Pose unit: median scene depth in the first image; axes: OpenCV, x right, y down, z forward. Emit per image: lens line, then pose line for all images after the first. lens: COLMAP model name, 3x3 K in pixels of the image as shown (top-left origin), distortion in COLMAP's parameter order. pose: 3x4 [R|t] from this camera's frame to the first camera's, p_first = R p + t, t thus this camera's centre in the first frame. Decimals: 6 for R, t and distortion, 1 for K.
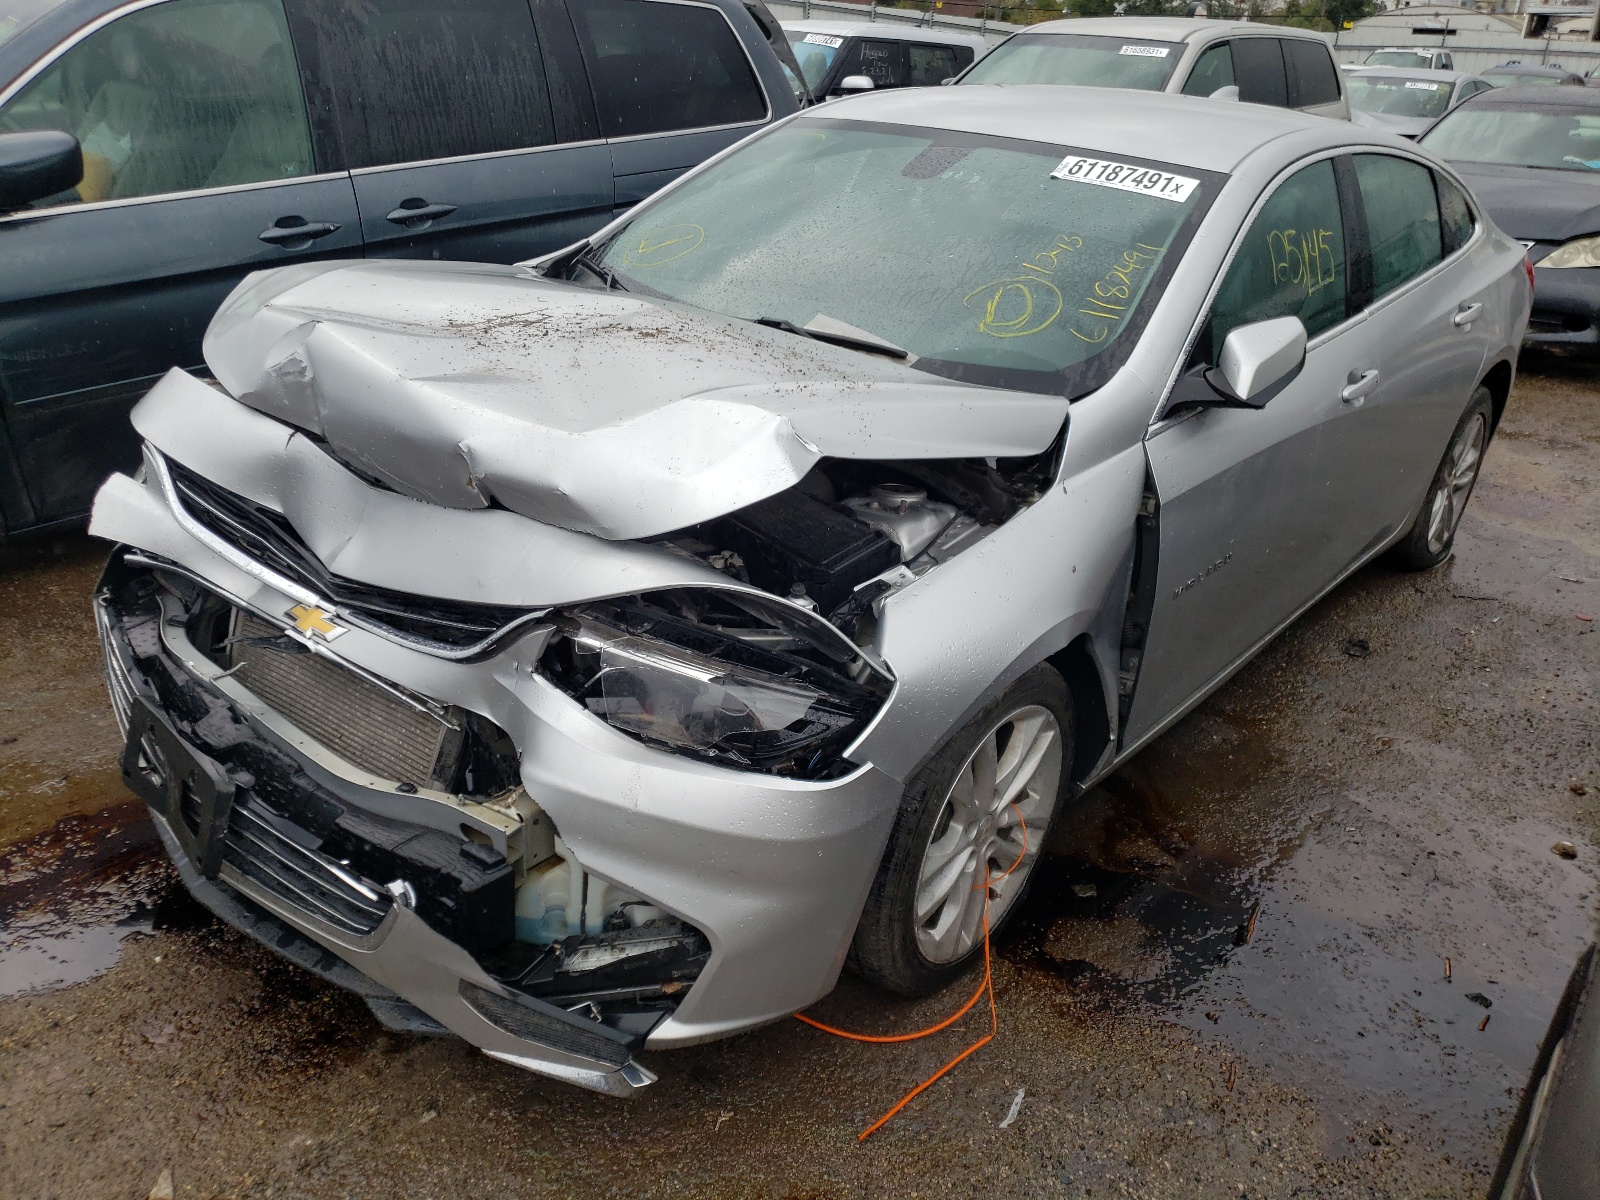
lens RADIAL K [[1181.5, 0, 800.0], [0, 1181.5, 600.0], [0, 0, 1]] dist [-0.006345, -0.005131]
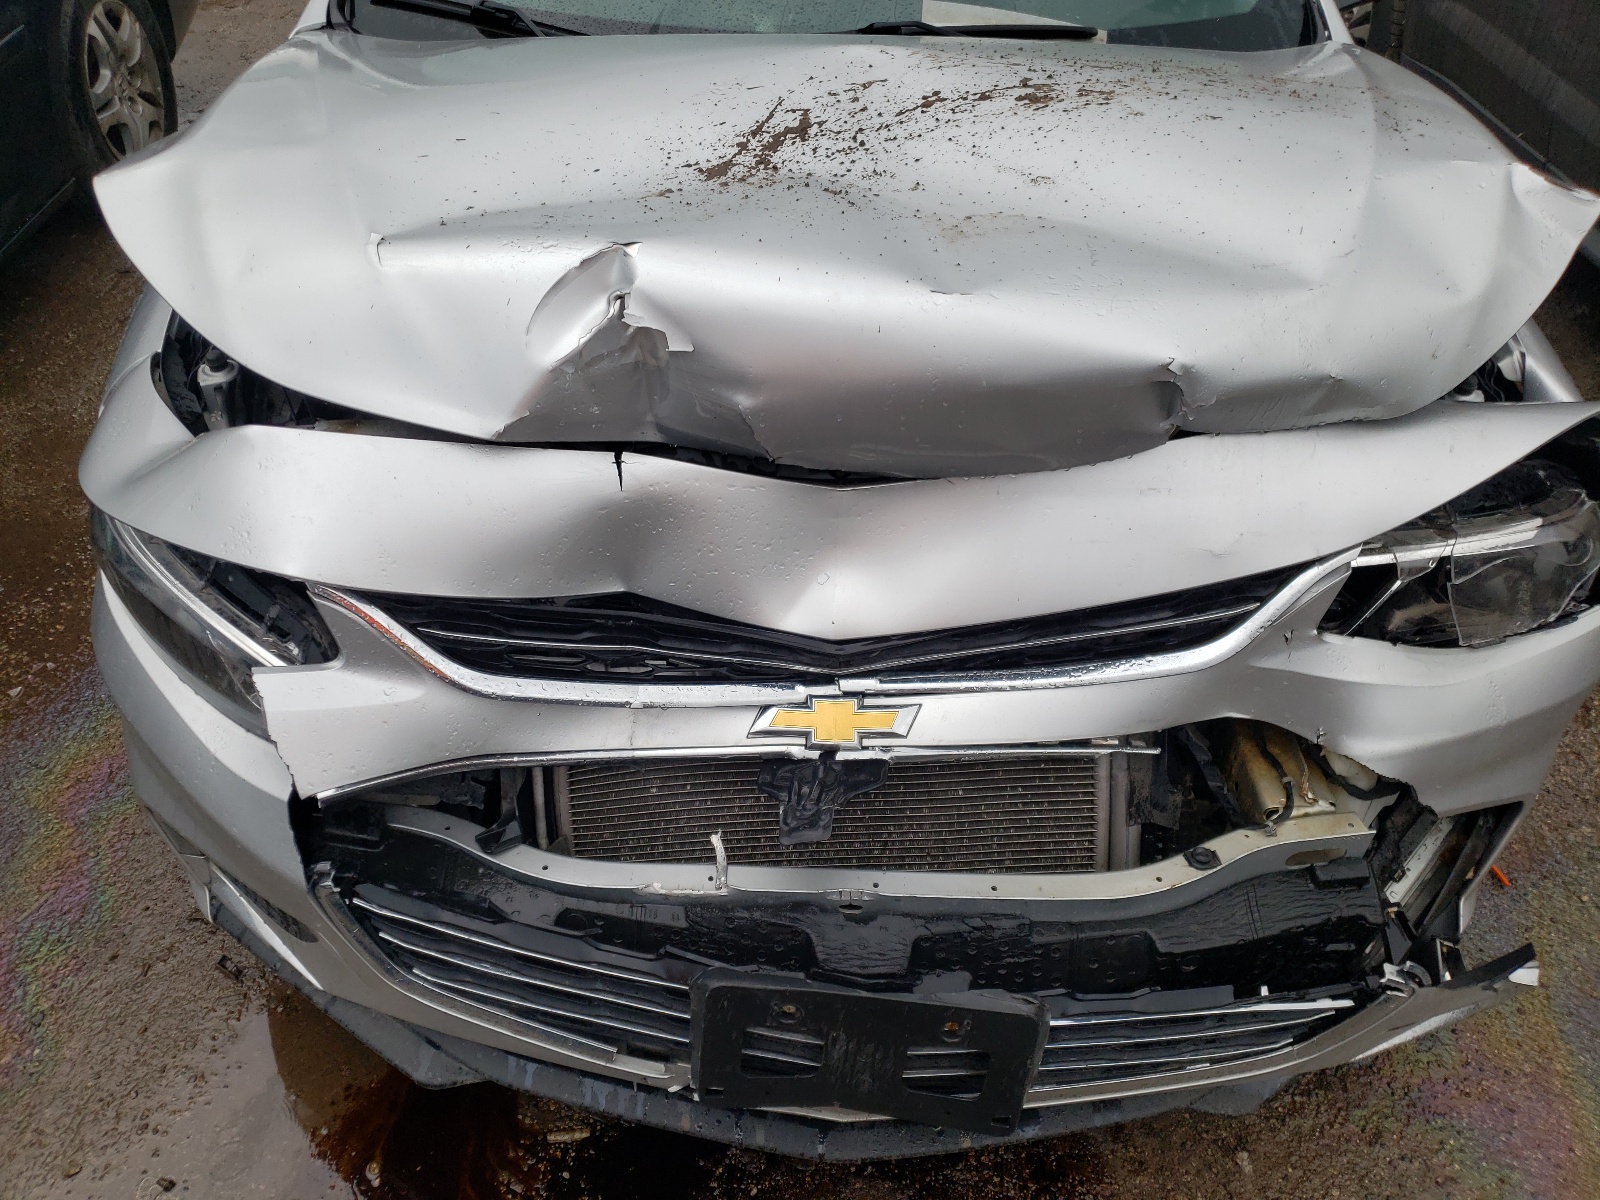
lens RADIAL K [[1181.5, 0, 800.0], [0, 1181.5, 600.0], [0, 0, 1]] dist [-0.006345, -0.005131]
pose [[0.773976, -0.460937, 0.434164, -0.640380], [0.303611, 0.871833, 0.384353, -0.272679], [-0.555681, -0.165663, 0.814723, 0.490328]]
